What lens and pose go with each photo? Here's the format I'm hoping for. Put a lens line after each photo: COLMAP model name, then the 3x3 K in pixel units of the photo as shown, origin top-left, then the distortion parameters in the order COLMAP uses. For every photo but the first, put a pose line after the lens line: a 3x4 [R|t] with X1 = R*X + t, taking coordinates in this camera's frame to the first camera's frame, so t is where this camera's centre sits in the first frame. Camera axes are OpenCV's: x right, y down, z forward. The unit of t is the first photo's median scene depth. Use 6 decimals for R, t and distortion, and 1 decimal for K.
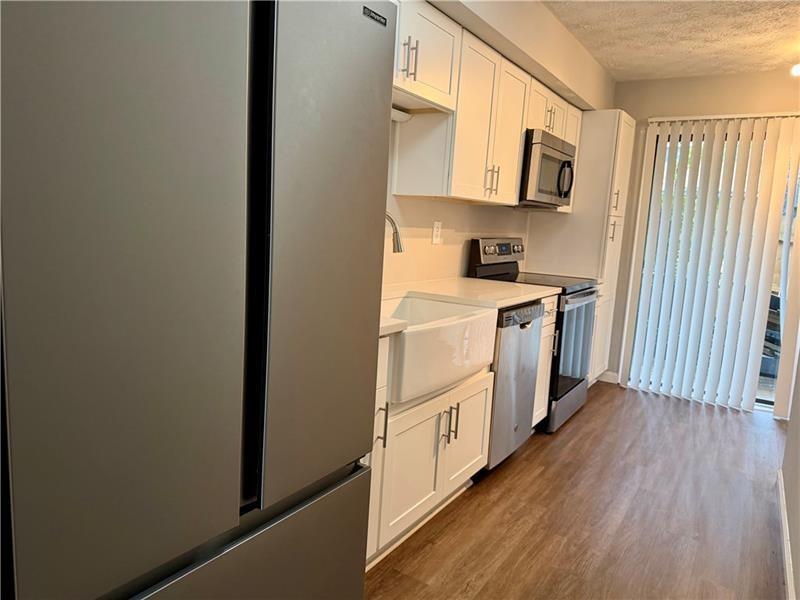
lens RADIAL K [[561.8, 0, 394.4], [0, 561.8, 293.4], [0, 0, 1]] dist [0.054479, -0.058217]
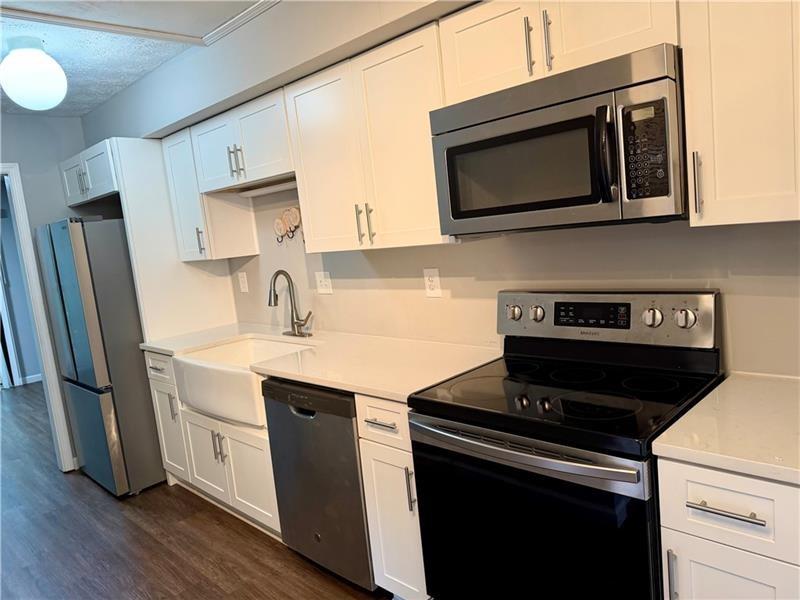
lens RADIAL K [[561.8, 0, 395.2], [0, 561.8, 302.5], [0, 0, 1]] dist [0.054479, -0.058217]
pose [[-0.194311, 0.099596, -0.975871, 1.070456], [-0.032499, 0.993633, 0.107880, -0.207233], [0.980402, 0.052677, -0.189837, 1.403339]]
